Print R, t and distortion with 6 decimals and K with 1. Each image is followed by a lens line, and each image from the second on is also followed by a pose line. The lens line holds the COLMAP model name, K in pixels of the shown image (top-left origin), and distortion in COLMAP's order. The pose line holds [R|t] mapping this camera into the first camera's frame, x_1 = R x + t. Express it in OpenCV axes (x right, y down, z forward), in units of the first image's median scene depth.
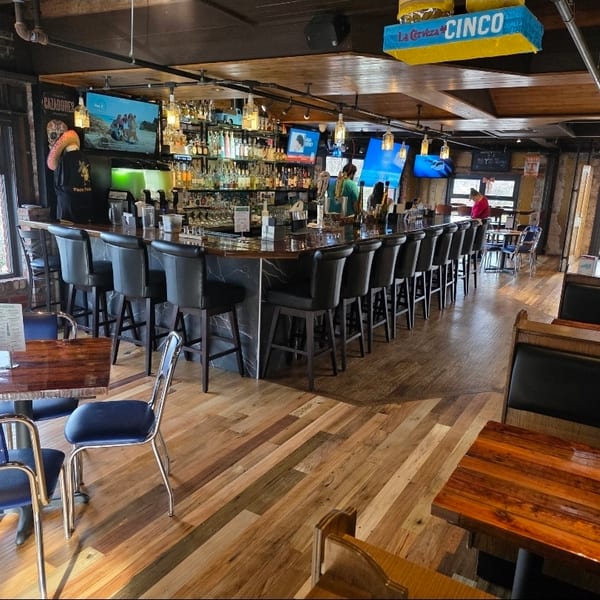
lens RADIAL K [[545.0, 0, 308.5], [0, 545.0, 312.4], [0, 0, 1]] dist [0.027402, -0.003401]
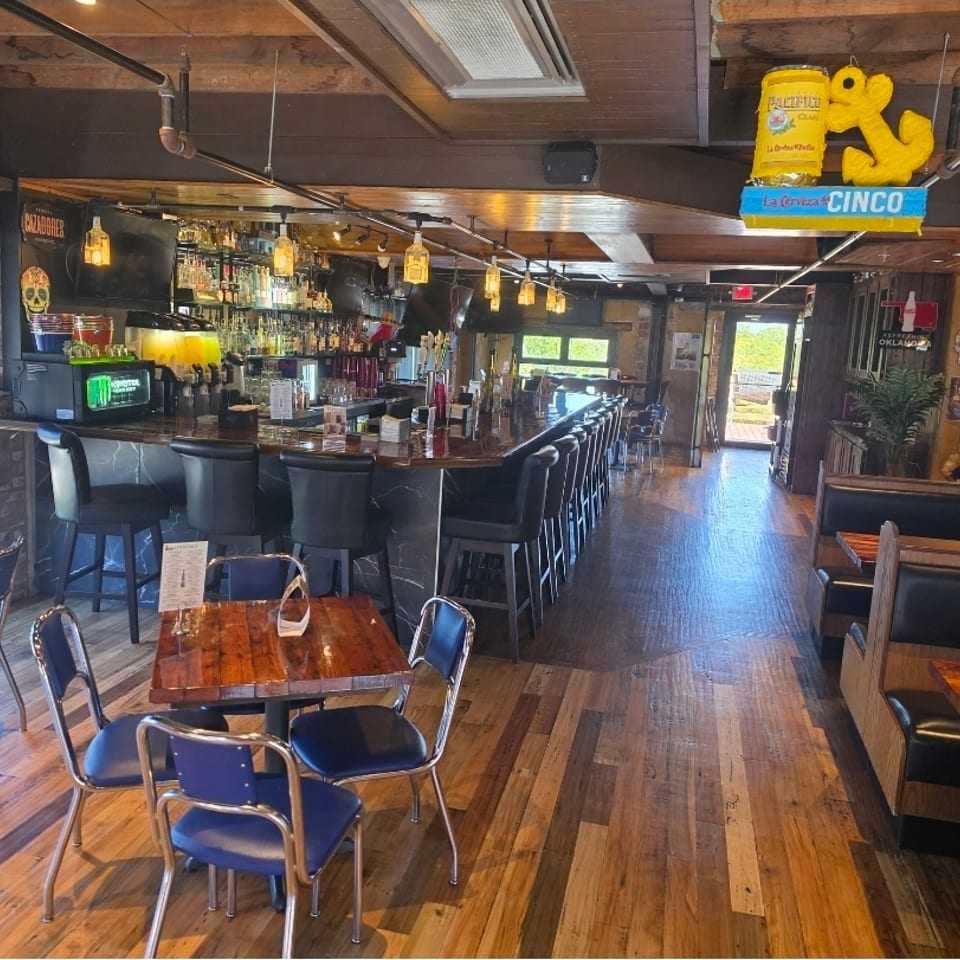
lens RADIAL K [[904.1, 0, 483.3], [0, 904.1, 499.5], [0, 0, 1]] dist [0.085483, -0.159377]
pose [[0.948274, -0.049369, 0.313589, -0.345454], [0.063568, 0.997356, -0.035211, -0.016976], [-0.311022, 0.053324, 0.948906, -0.074300]]
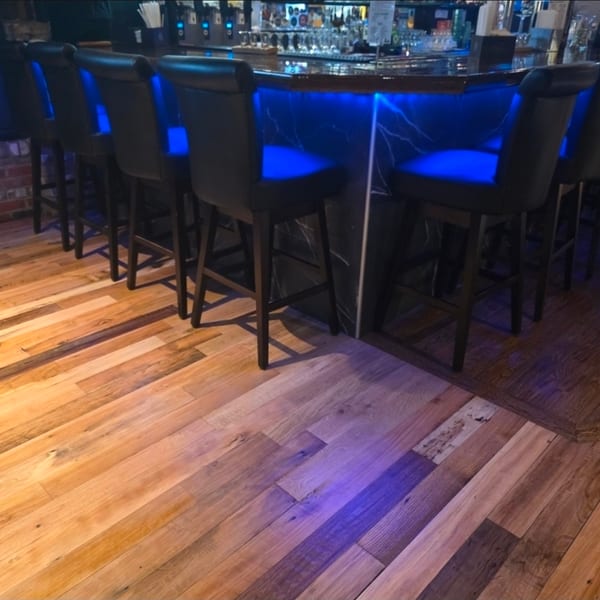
lens RADIAL K [[545.0, 0, 308.5], [0, 545.0, 312.4], [0, 0, 1]] dist [0.027402, -0.003401]
pose [[0.973440, 0.079470, -0.214706, -0.025156], [-0.028475, 0.972565, 0.230880, -0.024103], [0.227164, -0.218634, 0.948997, 0.452491]]
